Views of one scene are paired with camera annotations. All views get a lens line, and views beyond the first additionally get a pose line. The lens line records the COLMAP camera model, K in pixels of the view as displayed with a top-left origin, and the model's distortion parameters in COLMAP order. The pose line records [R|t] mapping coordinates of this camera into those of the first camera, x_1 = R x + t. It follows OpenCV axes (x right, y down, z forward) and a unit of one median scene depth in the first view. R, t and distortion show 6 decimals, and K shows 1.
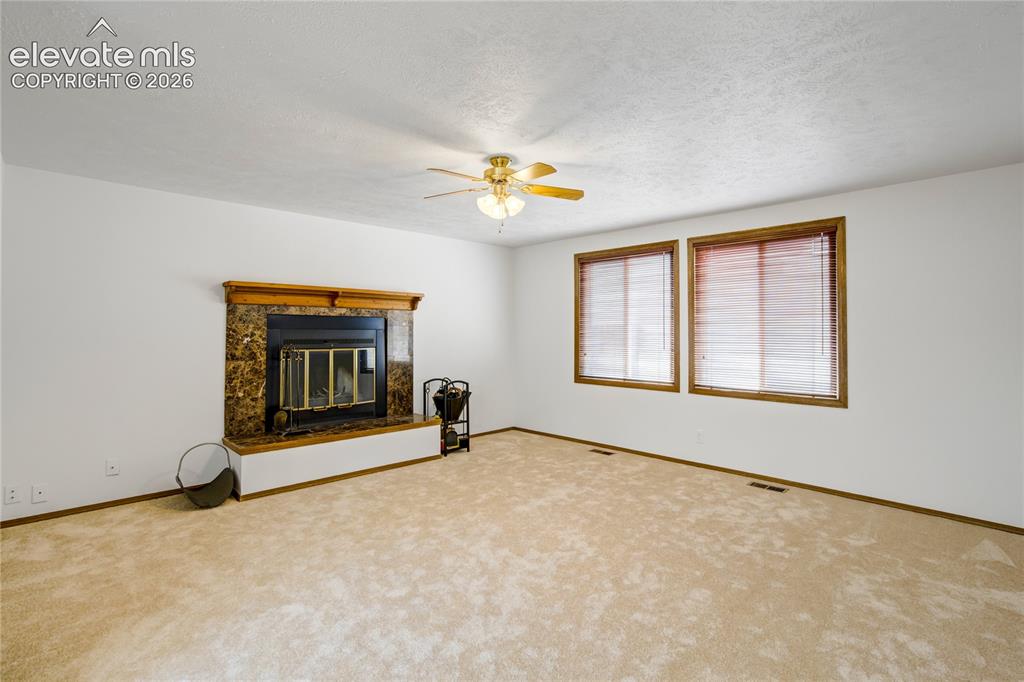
lens RADIAL K [[477.9, 0, 512.2], [0, 477.9, 323.4], [0, 0, 1]] dist [-0.032848, 0.012389]
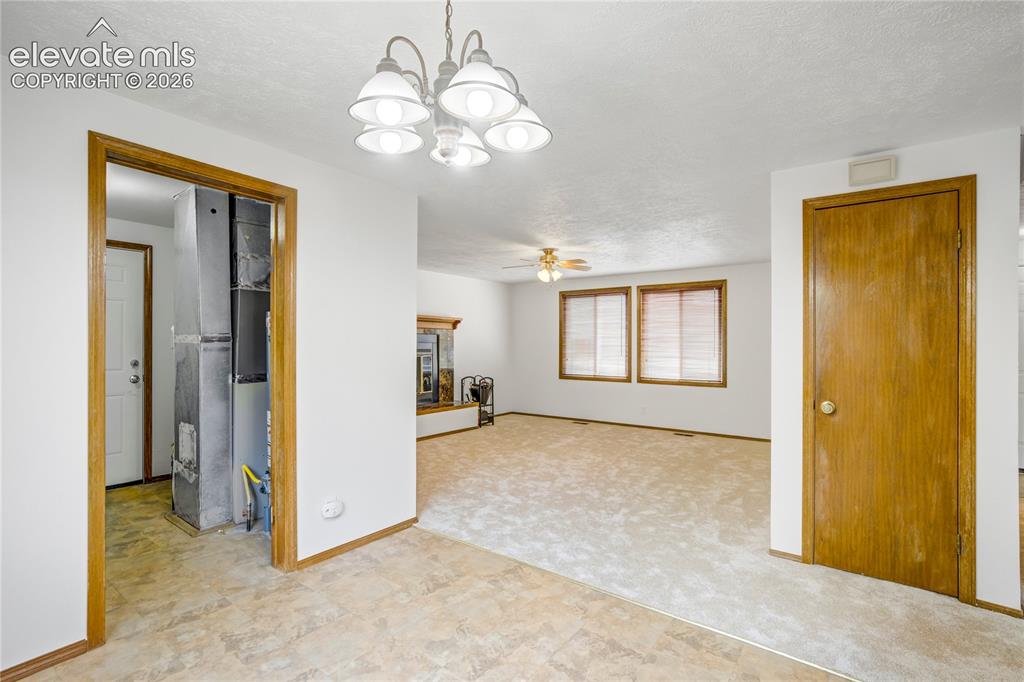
lens RADIAL K [[477.9, 0, 510.1], [0, 477.9, 331.4], [0, 0, 1]] dist [-0.032848, 0.012389]
pose [[0.988297, 0.005936, 0.152427, -0.331454], [-0.004958, 0.999965, -0.006797, -0.014135], [-0.152462, 0.005962, 0.988291, -0.577749]]
